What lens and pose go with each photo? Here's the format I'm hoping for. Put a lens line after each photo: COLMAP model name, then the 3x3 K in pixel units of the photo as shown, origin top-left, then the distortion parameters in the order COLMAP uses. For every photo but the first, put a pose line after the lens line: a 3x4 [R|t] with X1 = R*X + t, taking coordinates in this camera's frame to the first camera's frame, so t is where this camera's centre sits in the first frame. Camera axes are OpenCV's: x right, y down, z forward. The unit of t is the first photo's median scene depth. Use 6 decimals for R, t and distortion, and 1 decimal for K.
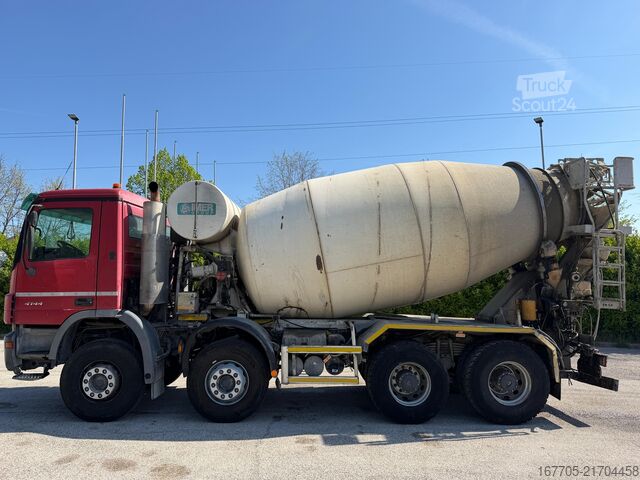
lens RADIAL K [[474.2, 0, 321.1], [0, 474.2, 238.4], [0, 0, 1]] dist [0.048391, -0.025558]
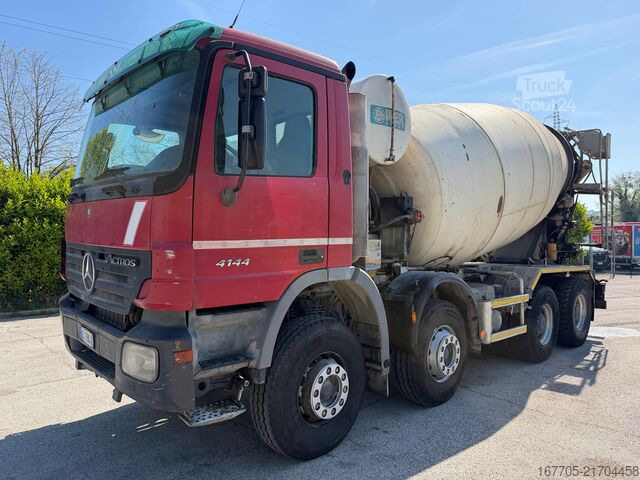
lens RADIAL K [[474.2, 0, 320.0], [0, 474.2, 238.7], [0, 0, 1]] dist [0.048391, -0.025558]
pose [[0.702316, -0.005560, 0.711844, -0.879729], [-0.070169, 0.994559, 0.076997, 0.069223], [-0.708399, -0.104026, 0.698104, 0.612069]]
